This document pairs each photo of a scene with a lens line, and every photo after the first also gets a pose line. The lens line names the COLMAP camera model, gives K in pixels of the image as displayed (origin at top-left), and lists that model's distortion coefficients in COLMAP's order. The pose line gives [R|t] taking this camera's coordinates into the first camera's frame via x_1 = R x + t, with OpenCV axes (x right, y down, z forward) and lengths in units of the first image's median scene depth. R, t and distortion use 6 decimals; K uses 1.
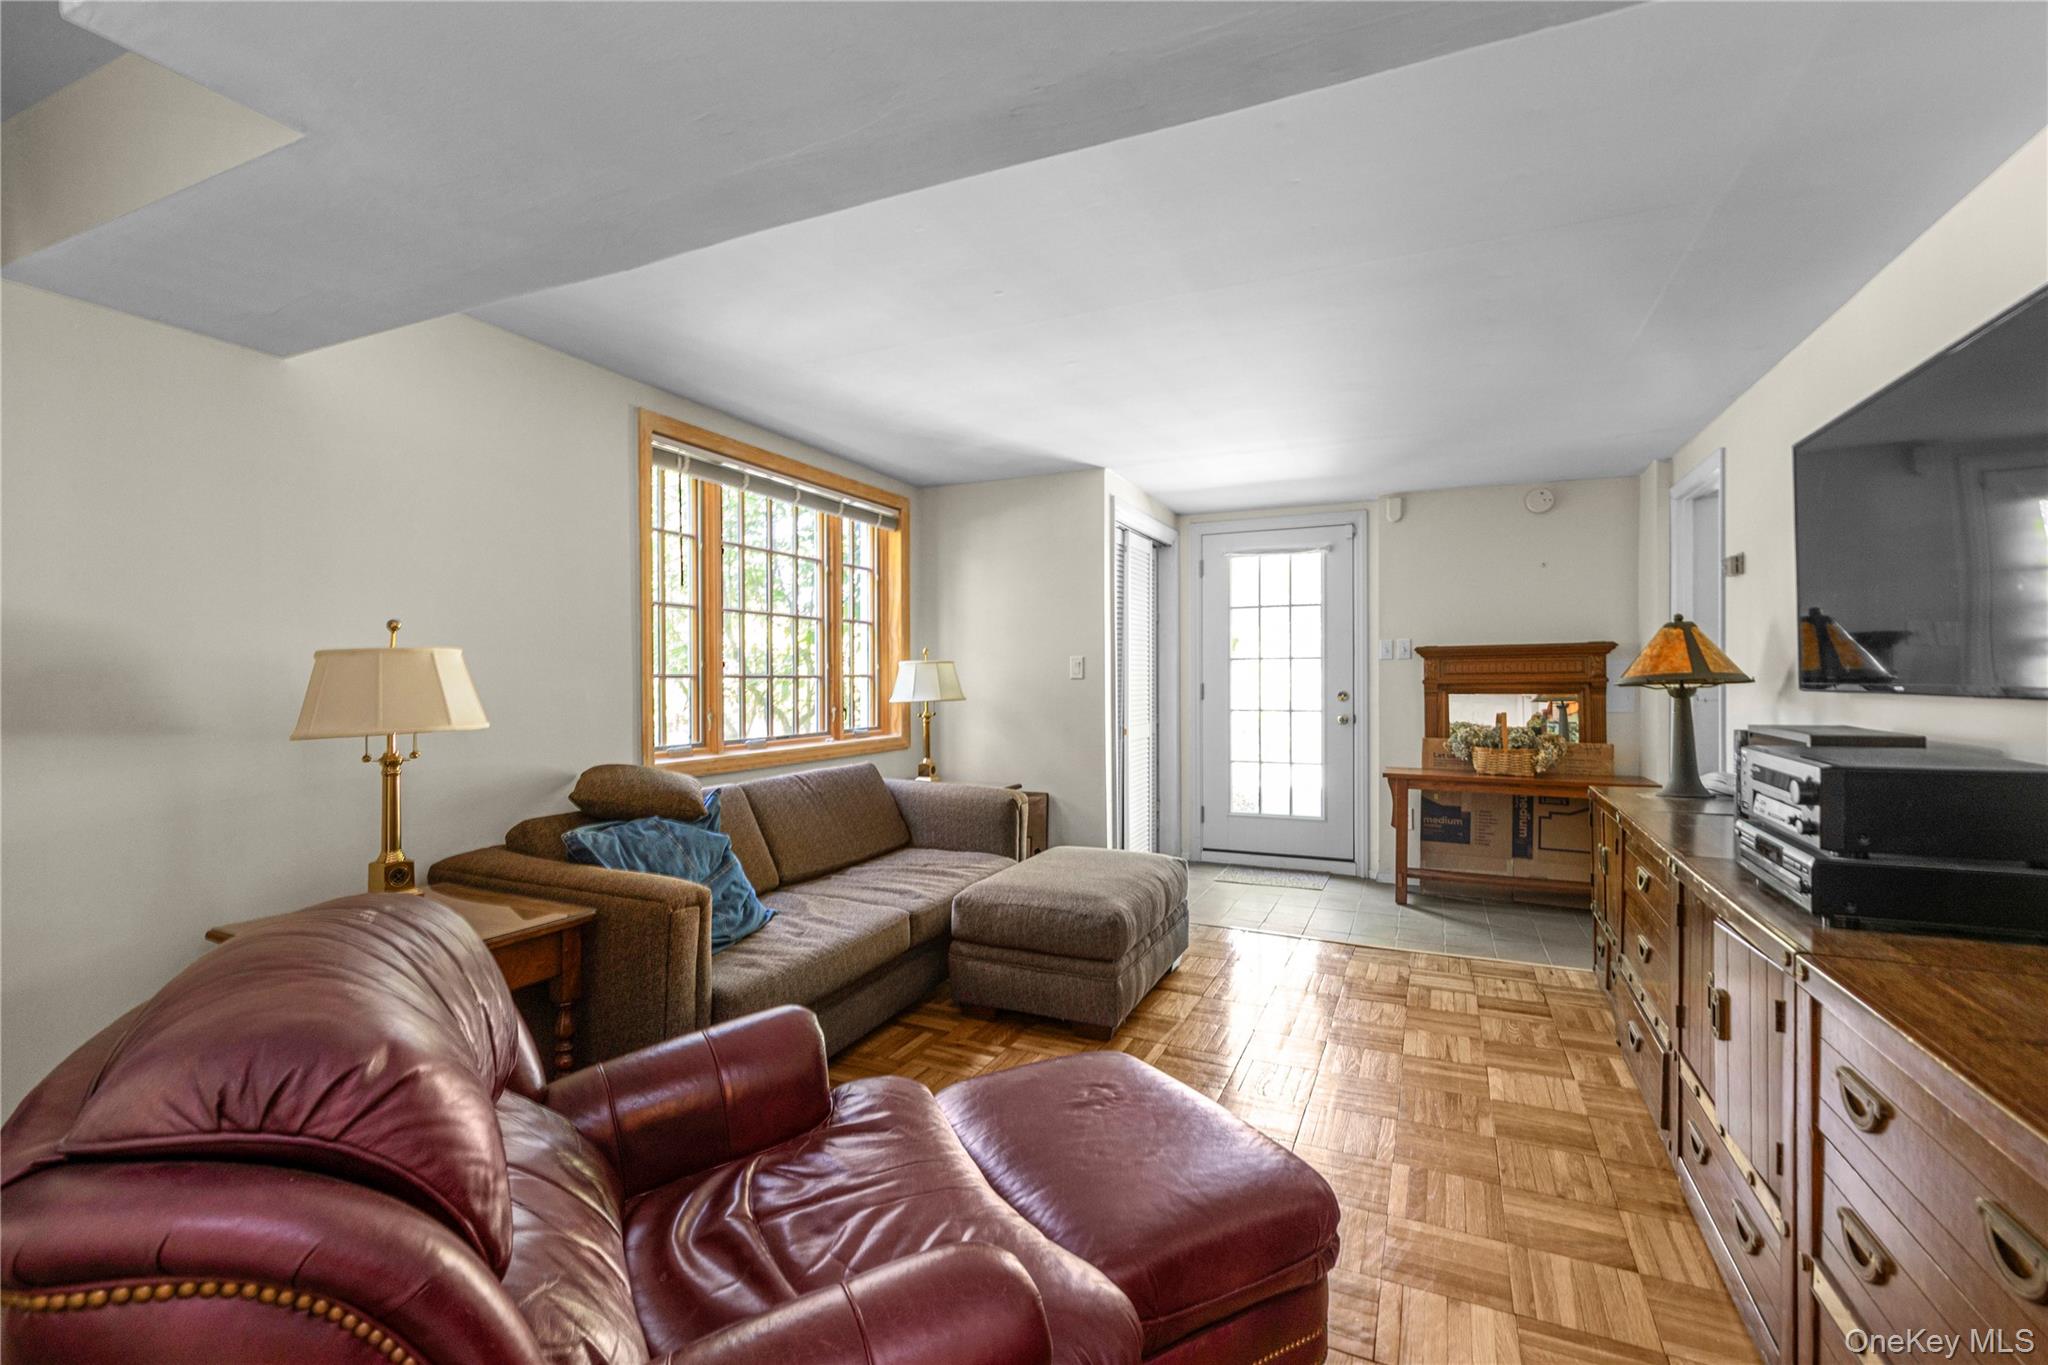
lens RADIAL K [[887.3, 0, 1026.4], [0, 887.3, 680.0], [0, 0, 1]] dist [0.000240, -0.000170]
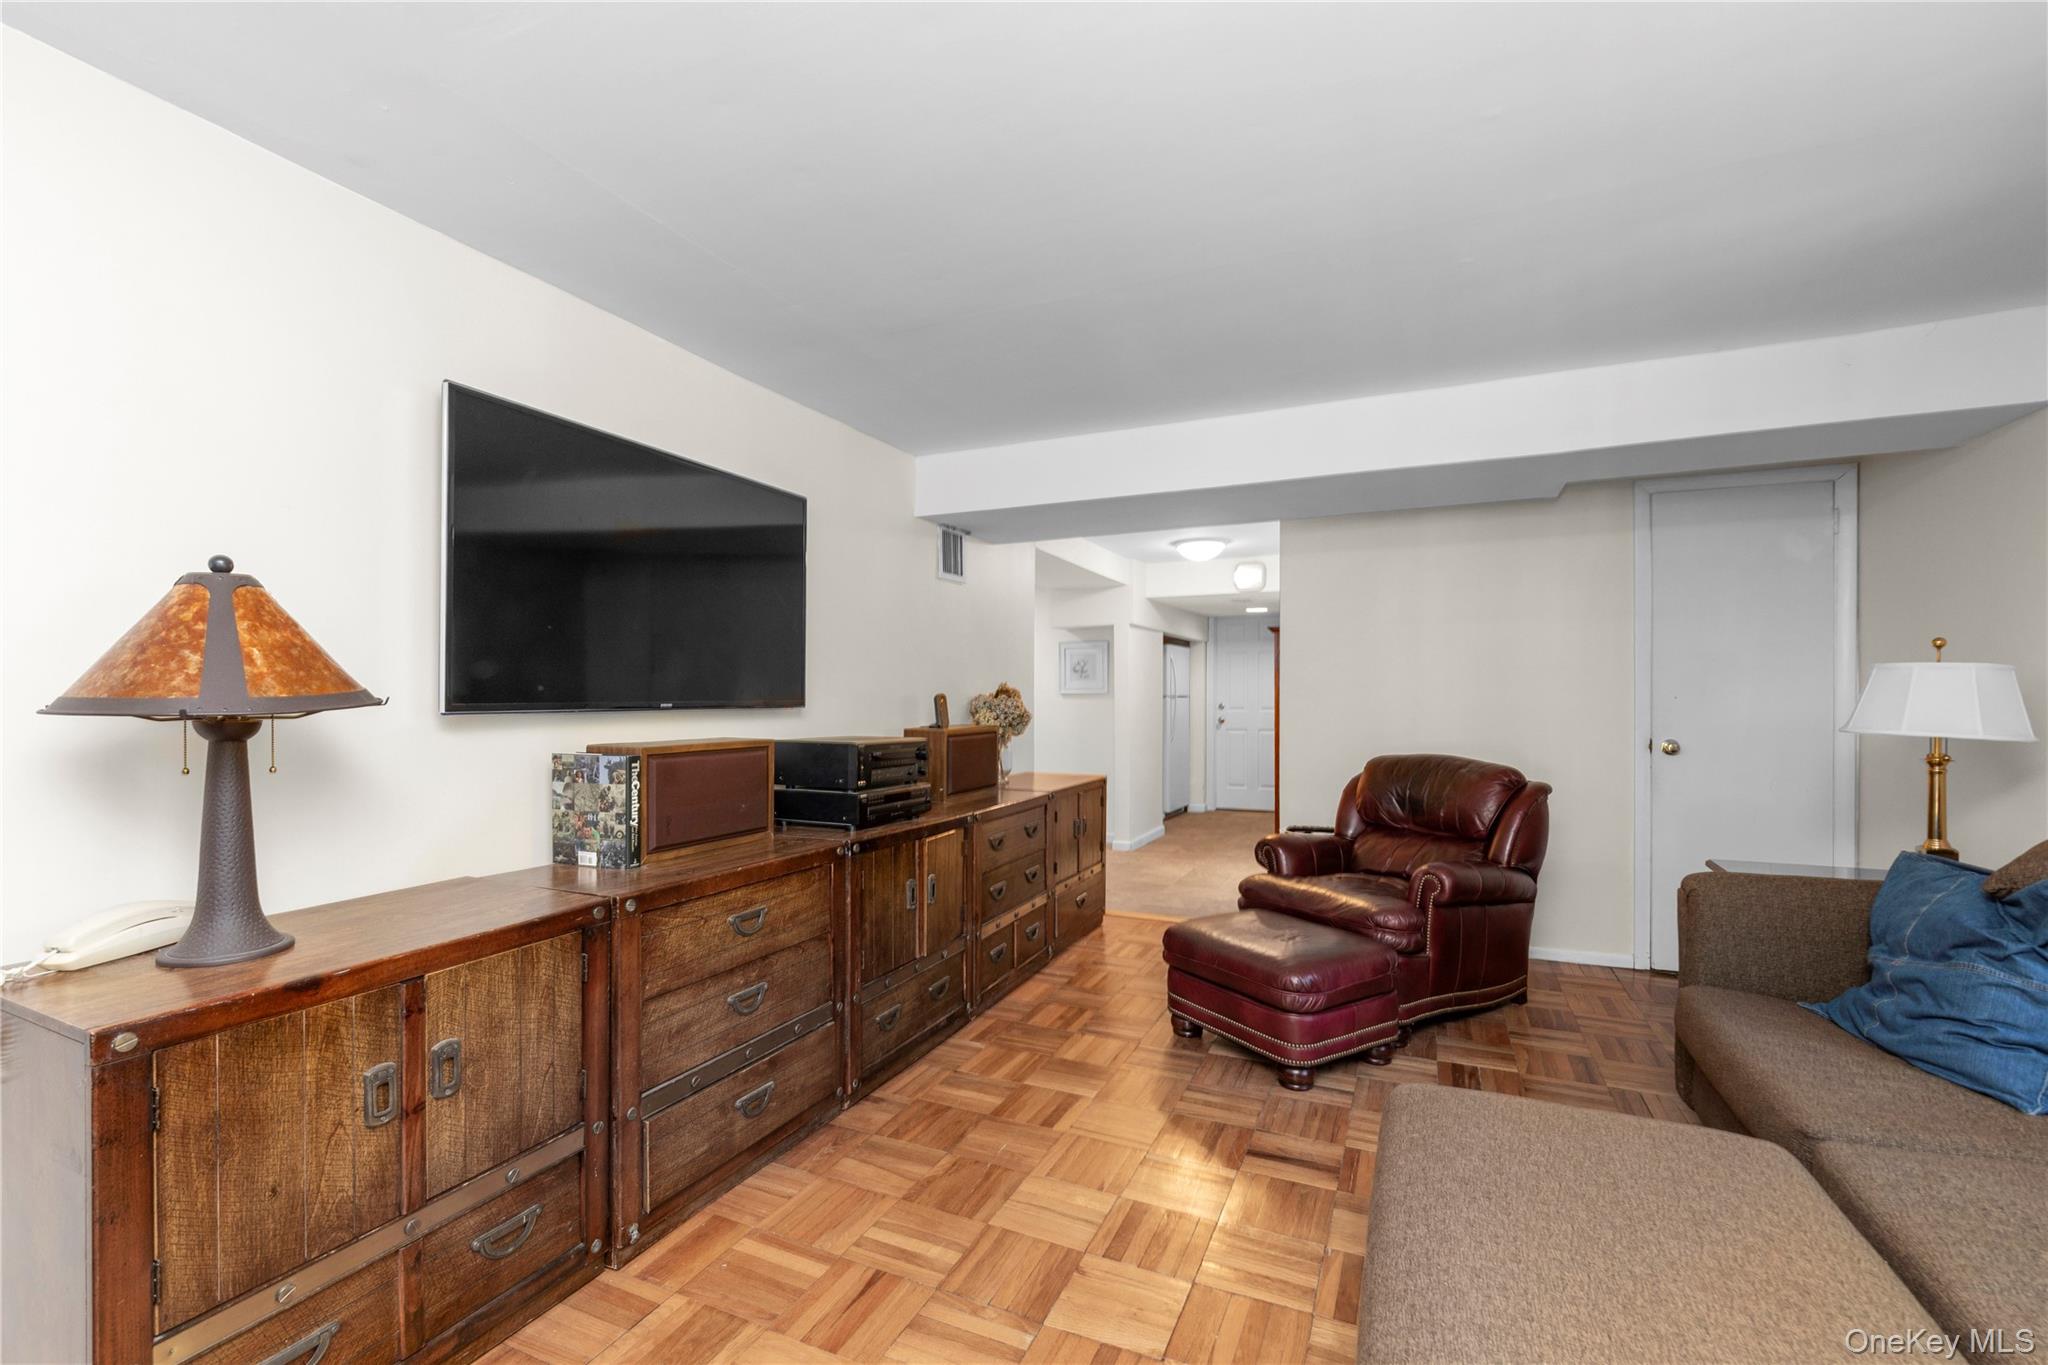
lens RADIAL K [[887.3, 0, 1019.2], [0, 887.3, 689.6], [0, 0, 1]] dist [0.000240, -0.000170]
pose [[-0.999963, 0.003932, -0.007630, 0.369563], [0.003910, 0.999988, 0.002861, -0.008031], [0.007641, 0.002831, -0.999967, 1.630681]]
